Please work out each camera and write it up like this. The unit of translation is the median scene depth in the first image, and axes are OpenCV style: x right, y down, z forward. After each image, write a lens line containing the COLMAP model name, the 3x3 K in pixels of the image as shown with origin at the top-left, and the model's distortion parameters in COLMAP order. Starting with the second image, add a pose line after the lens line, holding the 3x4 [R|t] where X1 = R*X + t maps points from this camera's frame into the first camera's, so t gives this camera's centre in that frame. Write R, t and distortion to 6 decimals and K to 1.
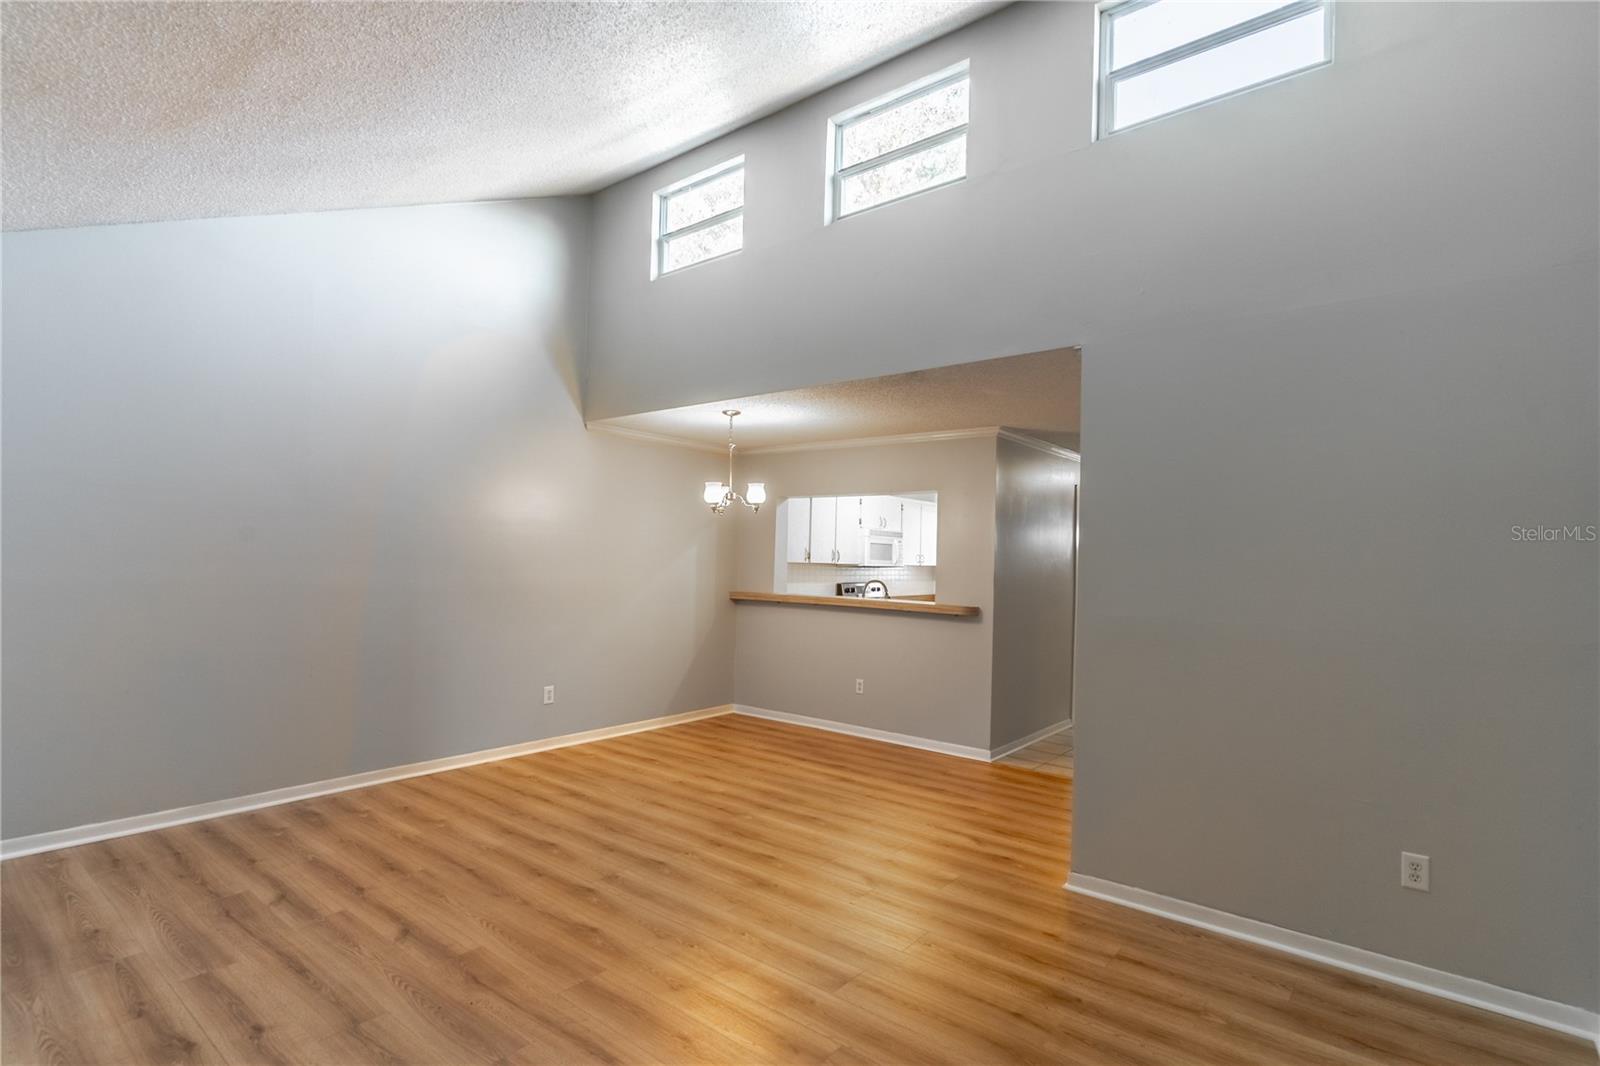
lens RADIAL K [[764.1, 0, 800.0], [0, 764.1, 533.0], [0, 0, 1]] dist [0.000542, 0.000775]
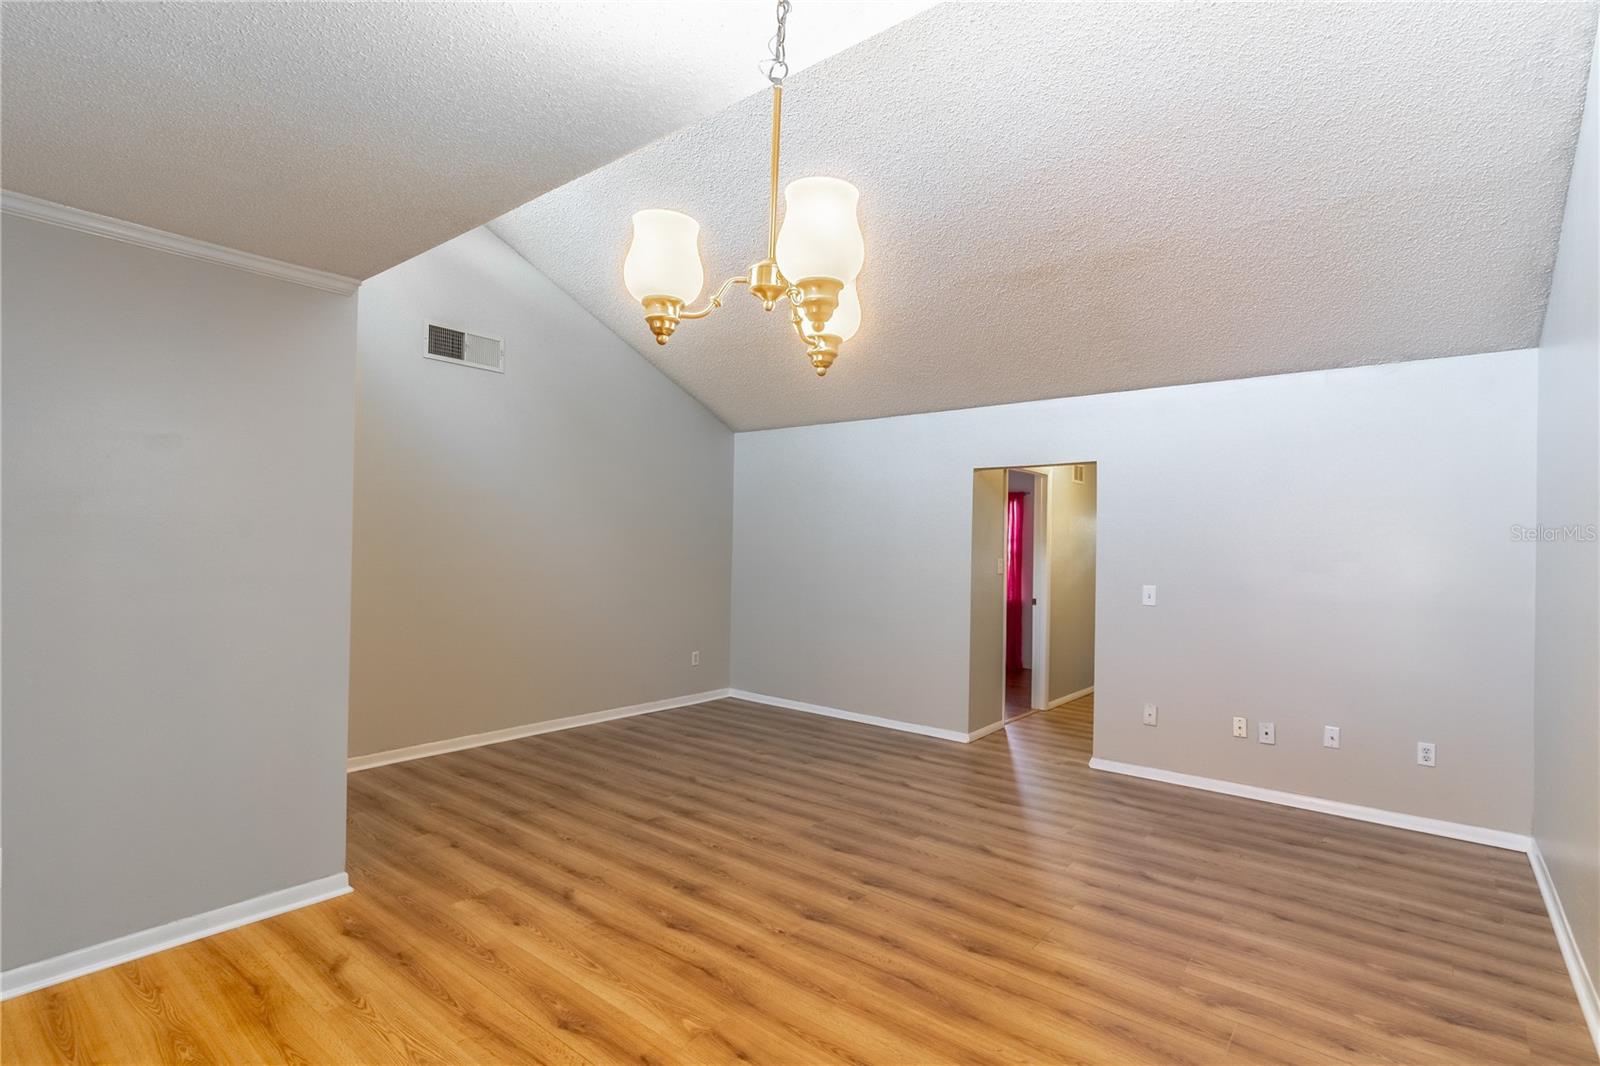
lens RADIAL K [[776.3, 0, 800.0], [0, 776.3, 533.0], [0, 0, 1]] dist [0.000336, -0.000353]
pose [[-0.999095, -0.042464, -0.002485, -0.145887], [-0.042314, 0.998138, -0.043942, 0.056586], [0.004346, -0.043797, -0.999031, 1.763389]]
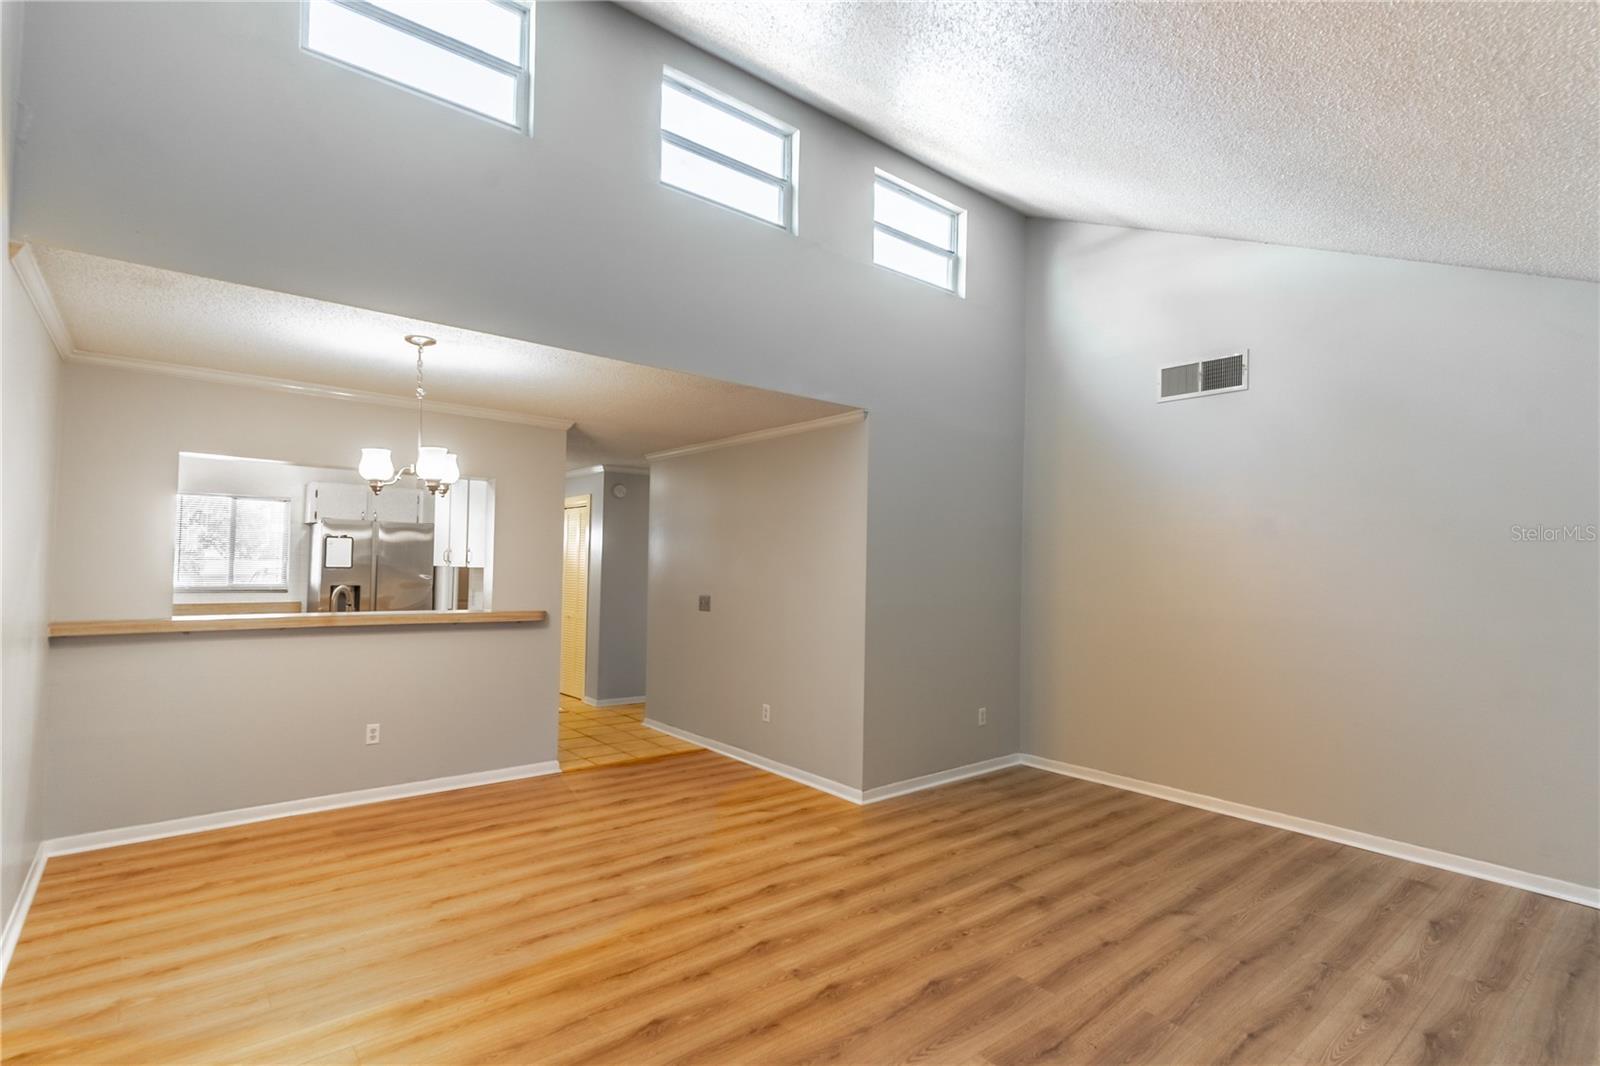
lens RADIAL K [[776.3, 0, 800.0], [0, 776.3, 533.0], [0, 0, 1]] dist [0.000336, -0.000353]
pose [[0.199573, 0.020142, 0.979676, -0.958108], [-0.046737, 0.998846, -0.011015, -0.002163], [-0.978768, -0.043589, 0.200284, 0.776822]]
